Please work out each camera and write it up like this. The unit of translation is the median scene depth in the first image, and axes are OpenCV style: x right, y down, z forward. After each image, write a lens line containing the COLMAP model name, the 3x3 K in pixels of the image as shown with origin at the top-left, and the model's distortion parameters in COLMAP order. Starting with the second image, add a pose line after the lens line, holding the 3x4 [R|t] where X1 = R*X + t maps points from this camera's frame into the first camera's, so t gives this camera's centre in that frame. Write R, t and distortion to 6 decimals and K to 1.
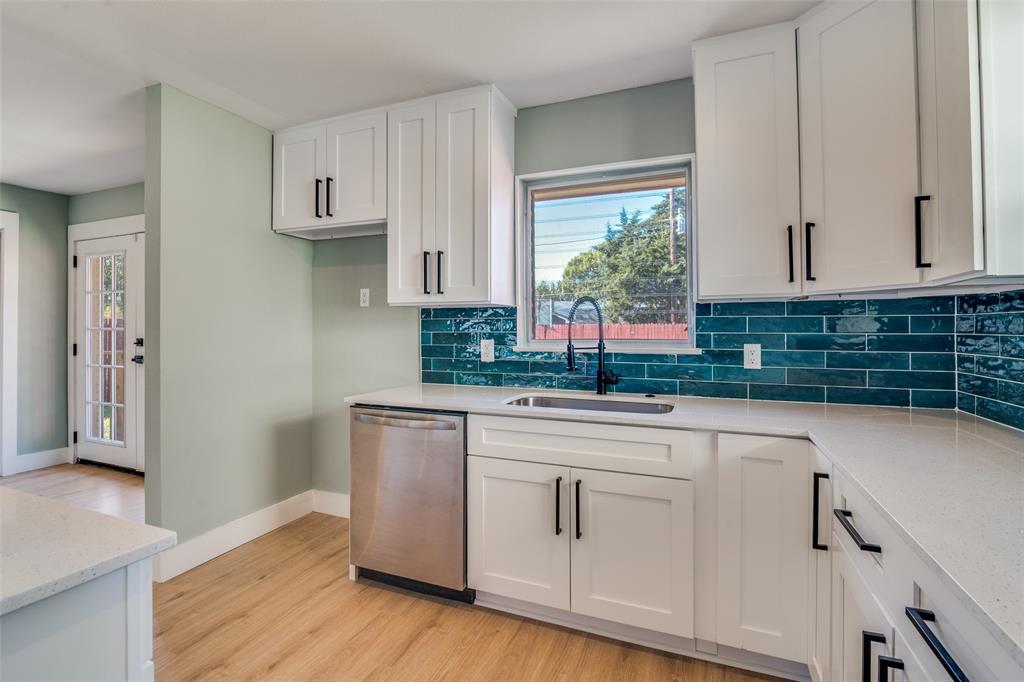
lens RADIAL K [[475.6, 0, 513.6], [0, 475.6, 323.0], [0, 0, 1]] dist [-0.015275, -0.000054]
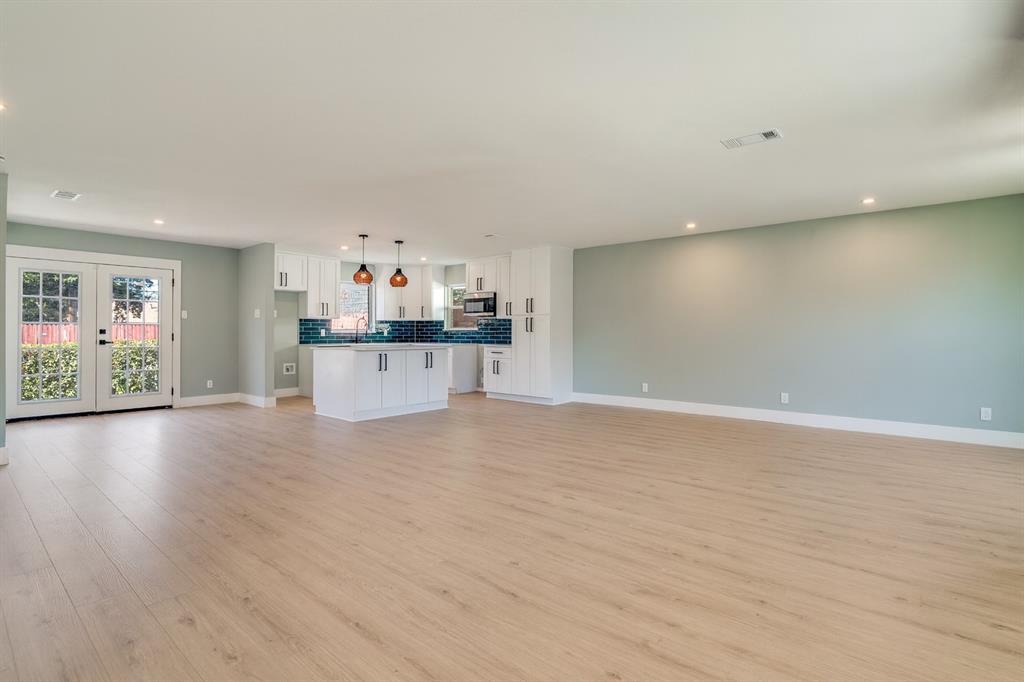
lens RADIAL K [[500.5, 0, 512.4], [0, 500.5, 330.1], [0, 0, 1]] dist [-0.014337, 0.000044]
pose [[0.315976, 0.006845, 0.948743, -2.834790], [-0.011286, 0.999930, -0.003455, 0.037074], [-0.948700, -0.009616, 0.316031, -1.271815]]
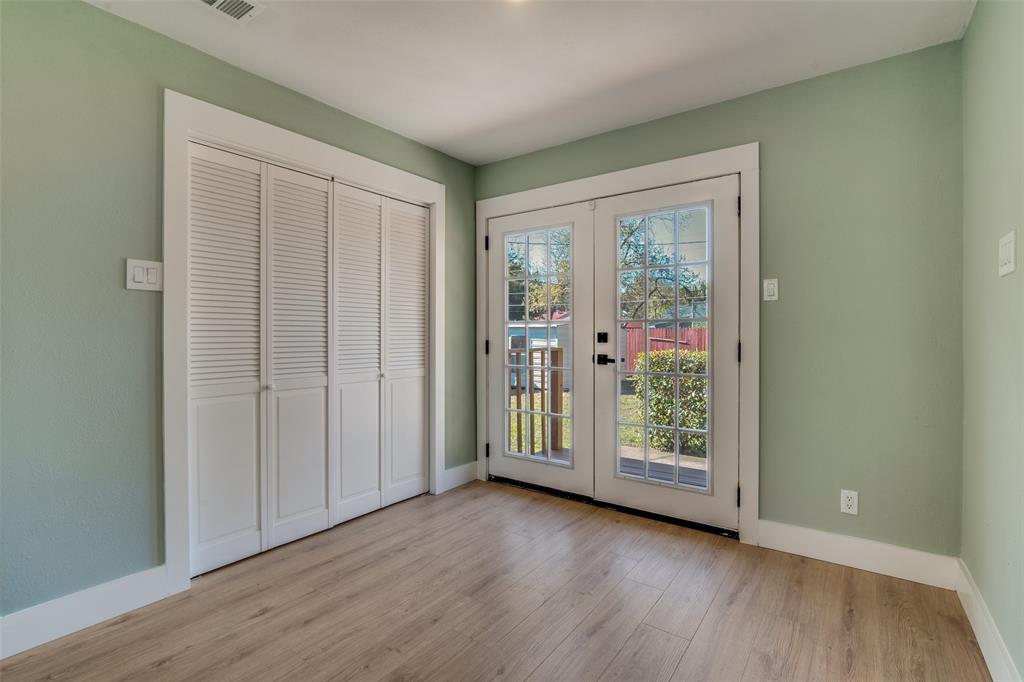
lens RADIAL K [[477.0, 0, 514.2], [0, 477.0, 336.4], [0, 0, 1]] dist [-0.002495, -0.000191]
pose [[0.972230, 0.001121, -0.234027, -1.080349], [0.002645, 0.999872, 0.015777, 0.037427], [0.234015, -0.015958, 0.972102, 0.272392]]
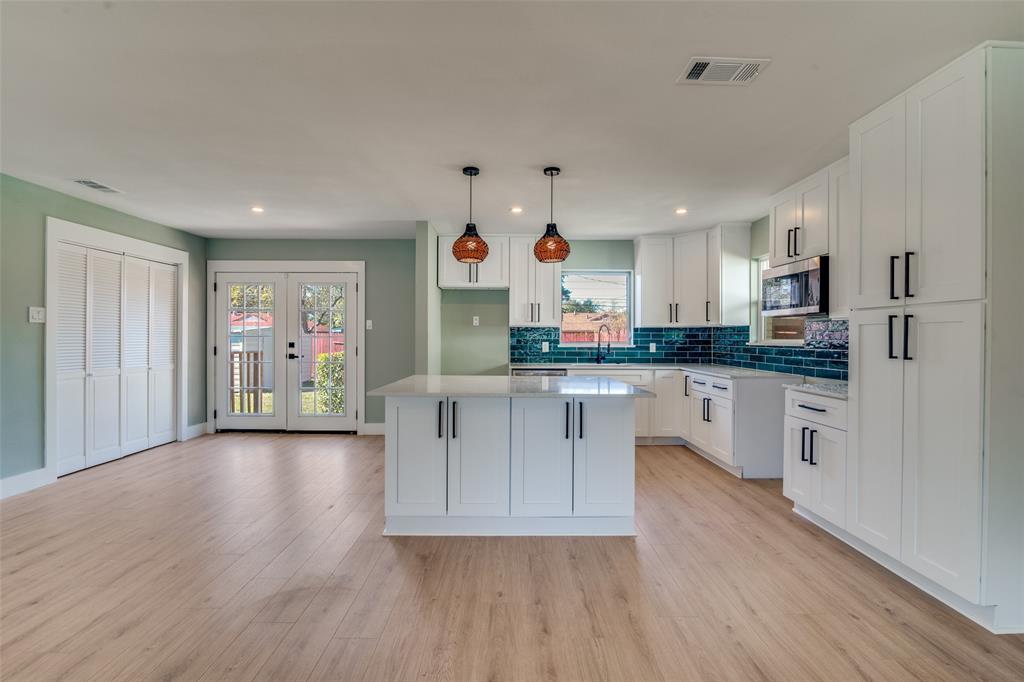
lens RADIAL K [[472.9, 0, 512.0], [0, 472.9, 341.0], [0, 0, 1]] dist [-0.017462, -0.000065]
pose [[0.923140, 0.001512, 0.384462, -1.038996], [-0.008935, 0.999807, 0.017523, -0.006907], [-0.384361, -0.019611, 0.922975, -0.964767]]
